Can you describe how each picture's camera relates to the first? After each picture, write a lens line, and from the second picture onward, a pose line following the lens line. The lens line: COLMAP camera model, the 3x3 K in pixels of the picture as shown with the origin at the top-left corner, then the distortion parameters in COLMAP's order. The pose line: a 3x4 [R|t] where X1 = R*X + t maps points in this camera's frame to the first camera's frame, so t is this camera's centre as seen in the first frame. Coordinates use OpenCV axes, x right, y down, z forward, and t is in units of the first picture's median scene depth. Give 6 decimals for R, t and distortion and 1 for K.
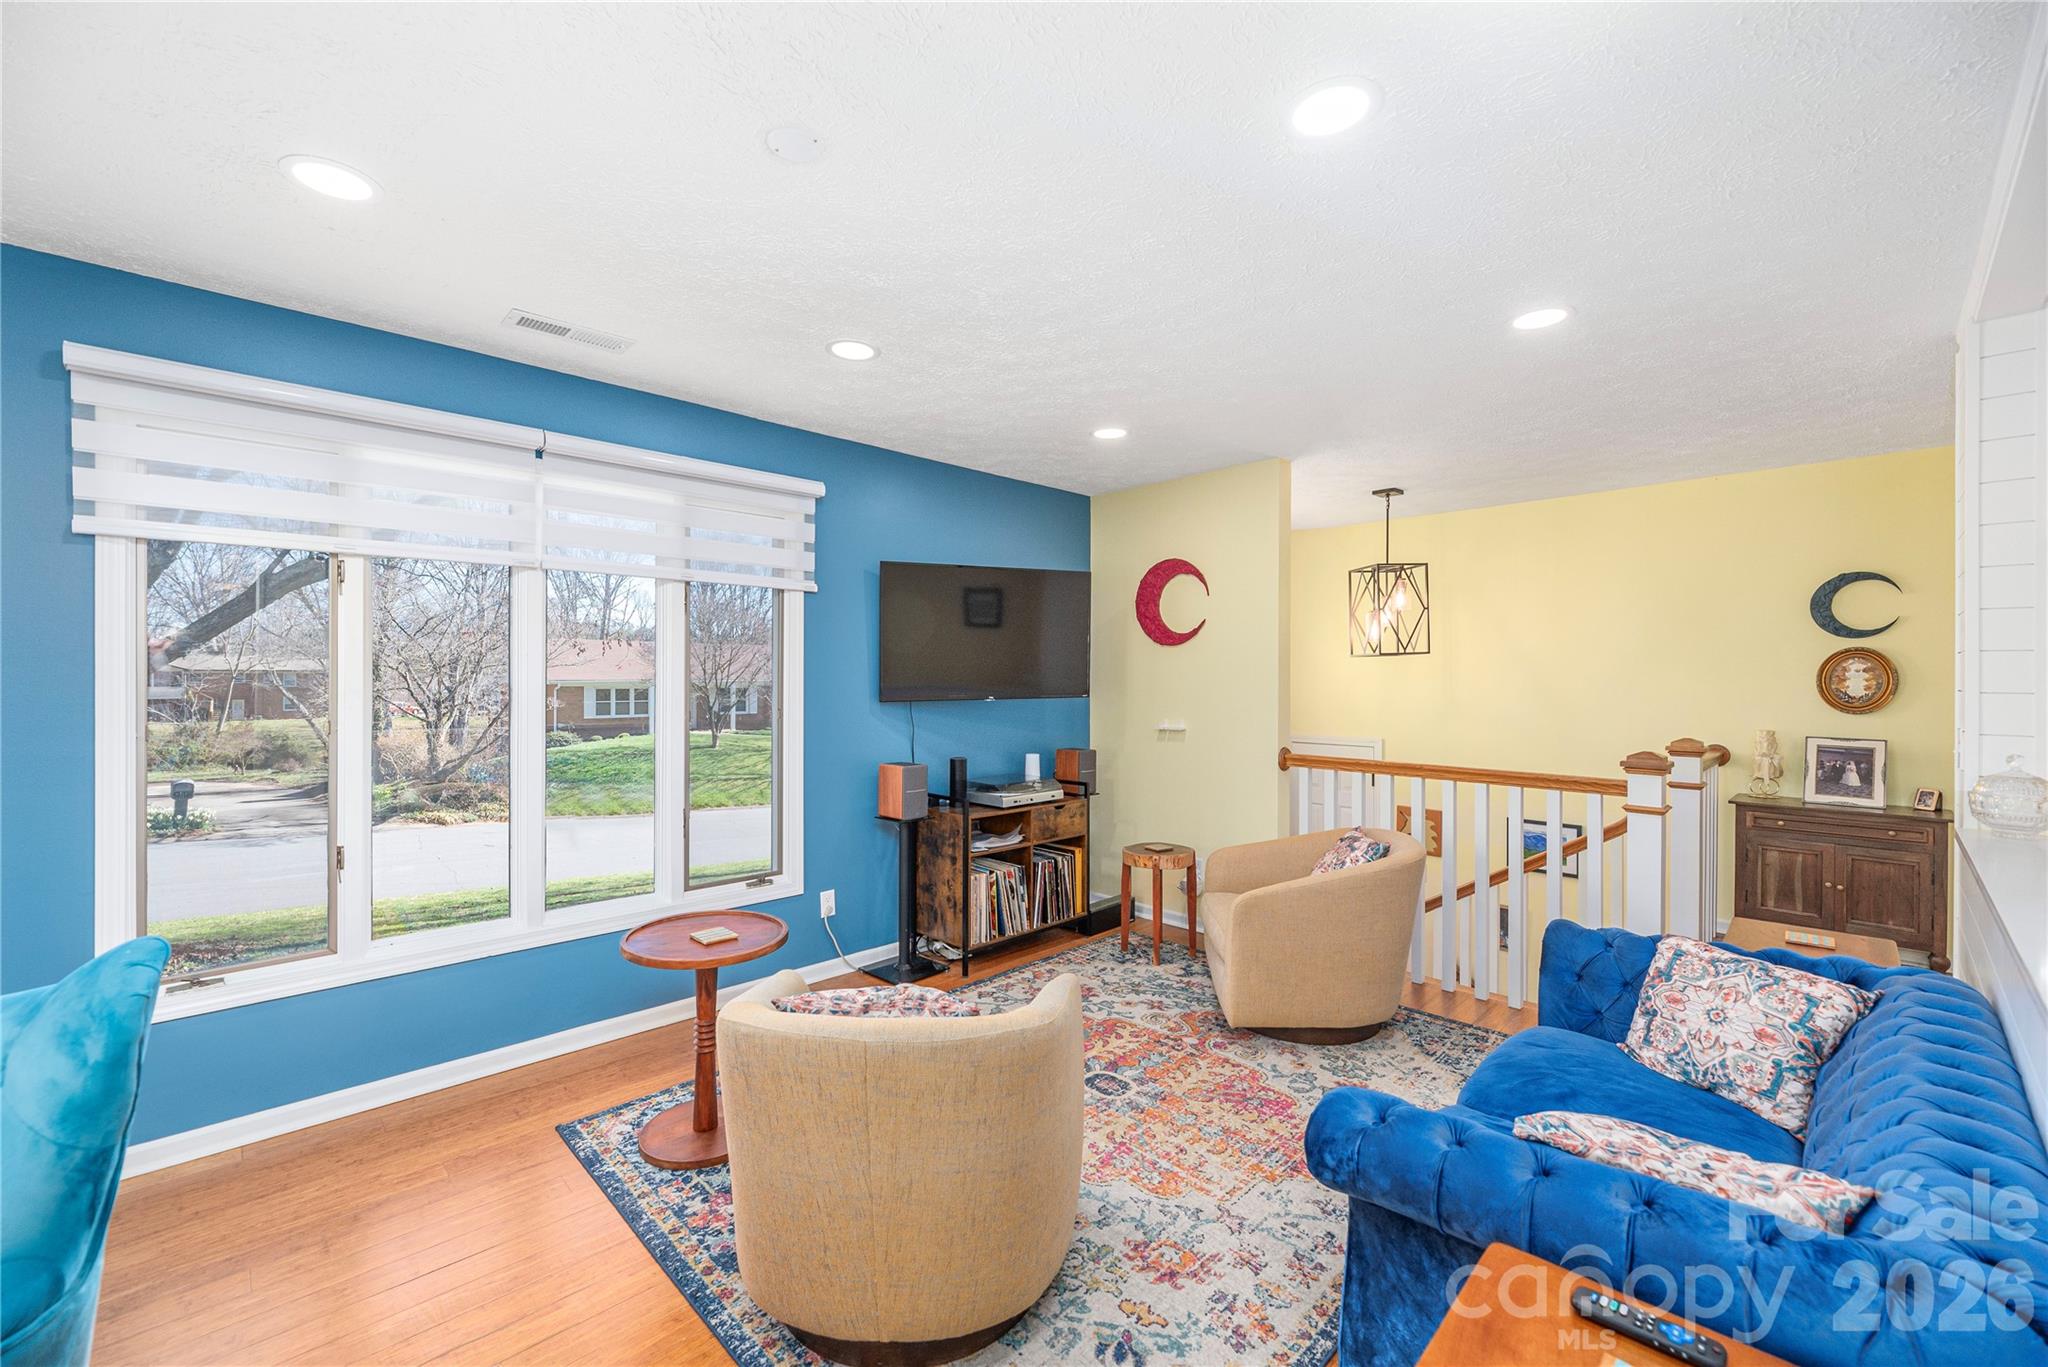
lens RADIAL K [[834.1, 0, 1029.5], [0, 834.1, 674.4], [0, 0, 1]] dist [-0.002561, -0.000622]
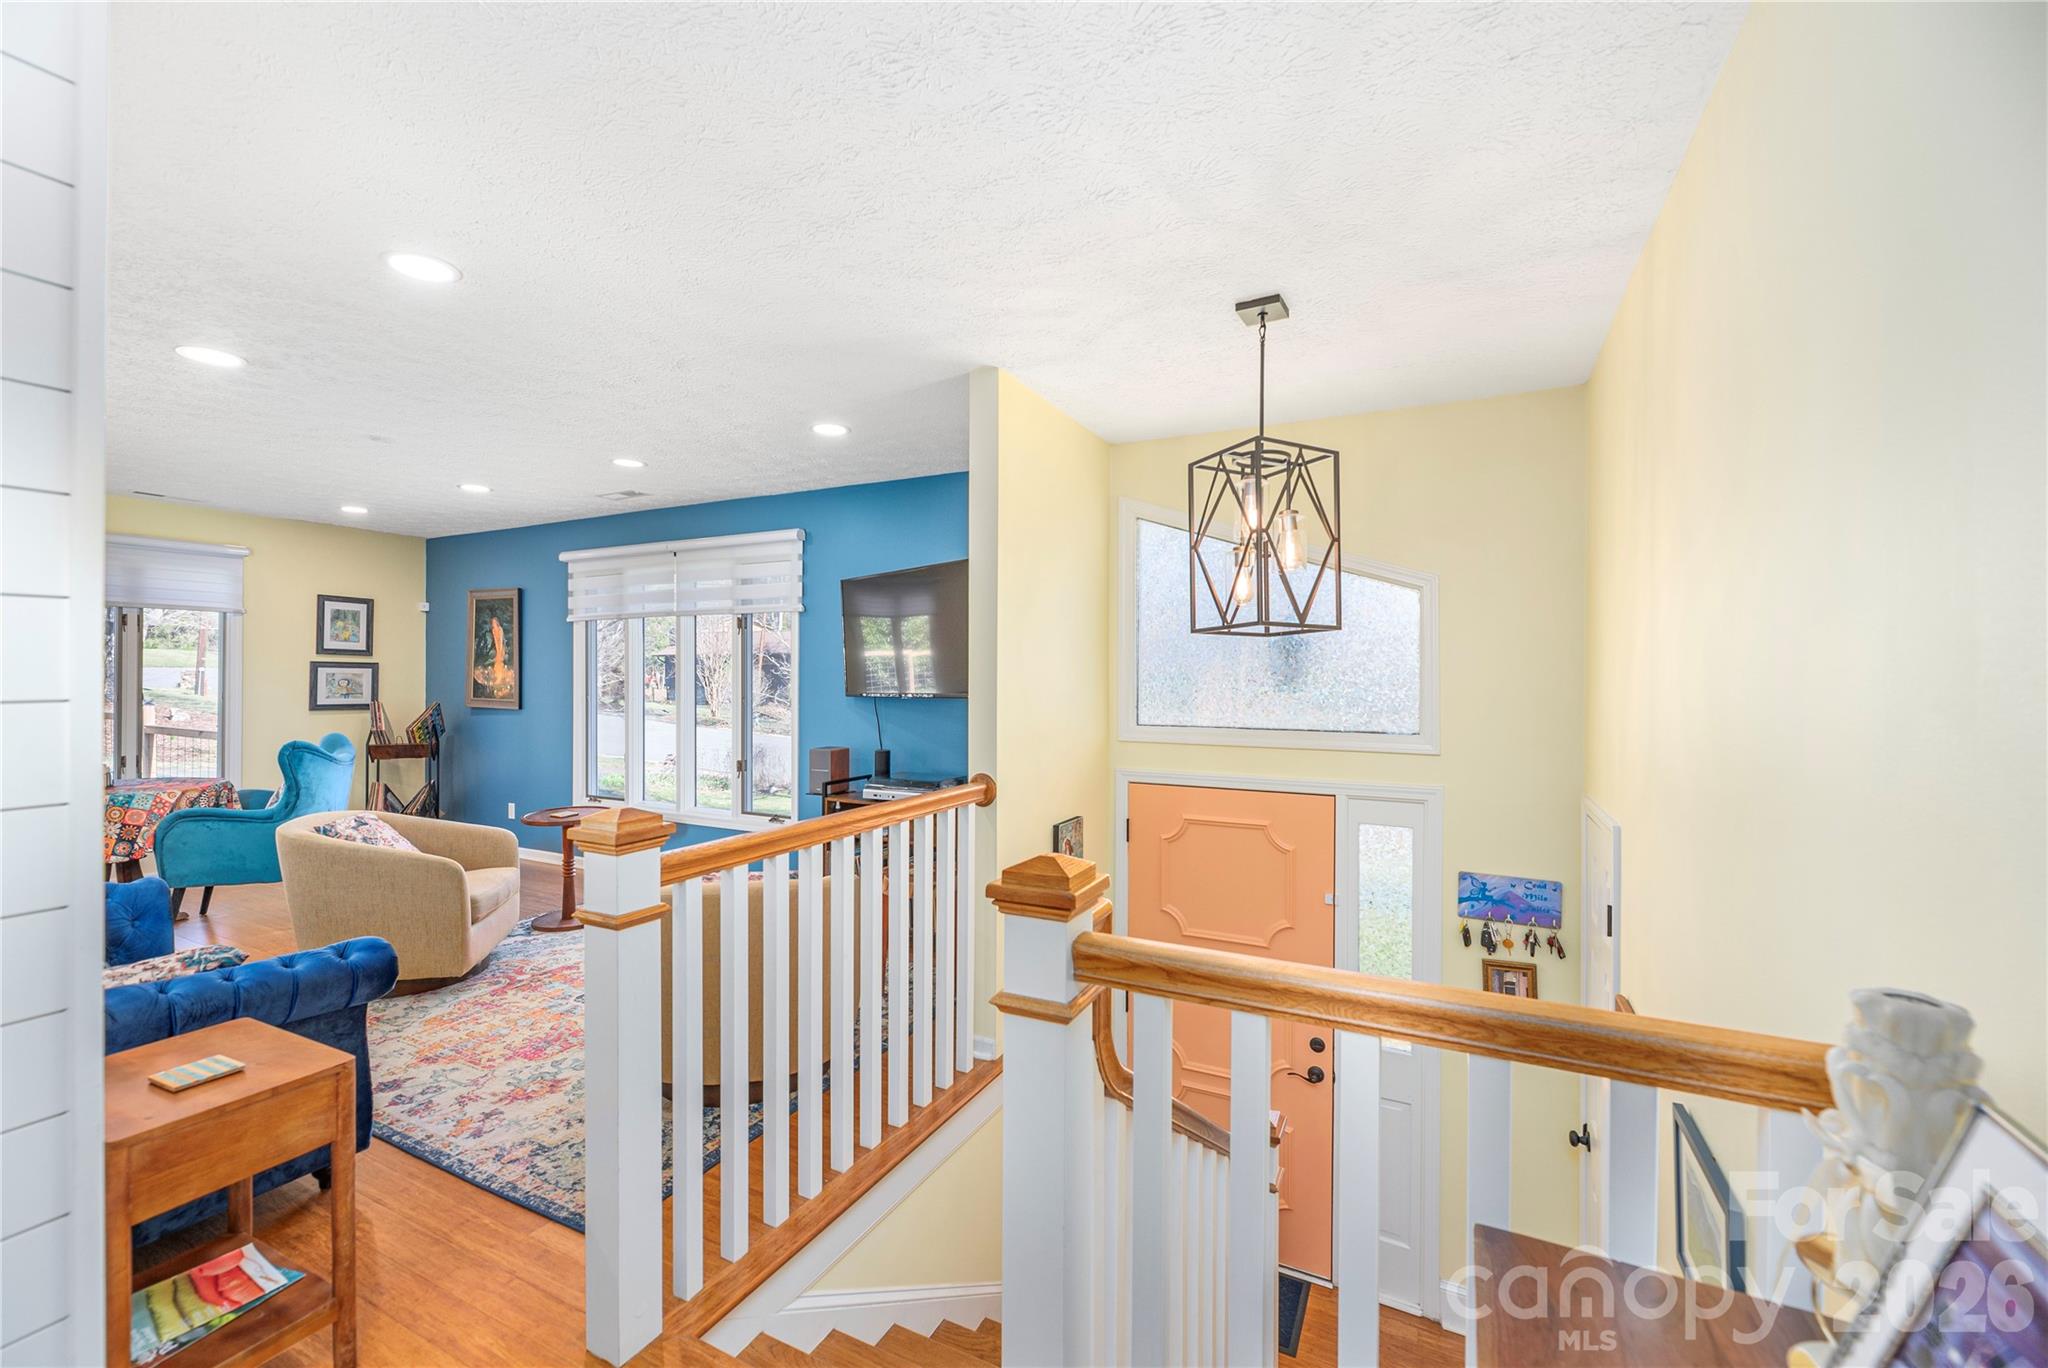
lens RADIAL K [[834.1, 0, 986.9], [0, 834.1, 671.4], [0, 0, 1]] dist [-0.002561, -0.000622]
pose [[0.297818, -0.009258, -0.954578, 1.197559], [-0.001594, 0.999947, -0.010195, 0.010927], [0.954621, 0.004558, 0.297788, 0.962897]]
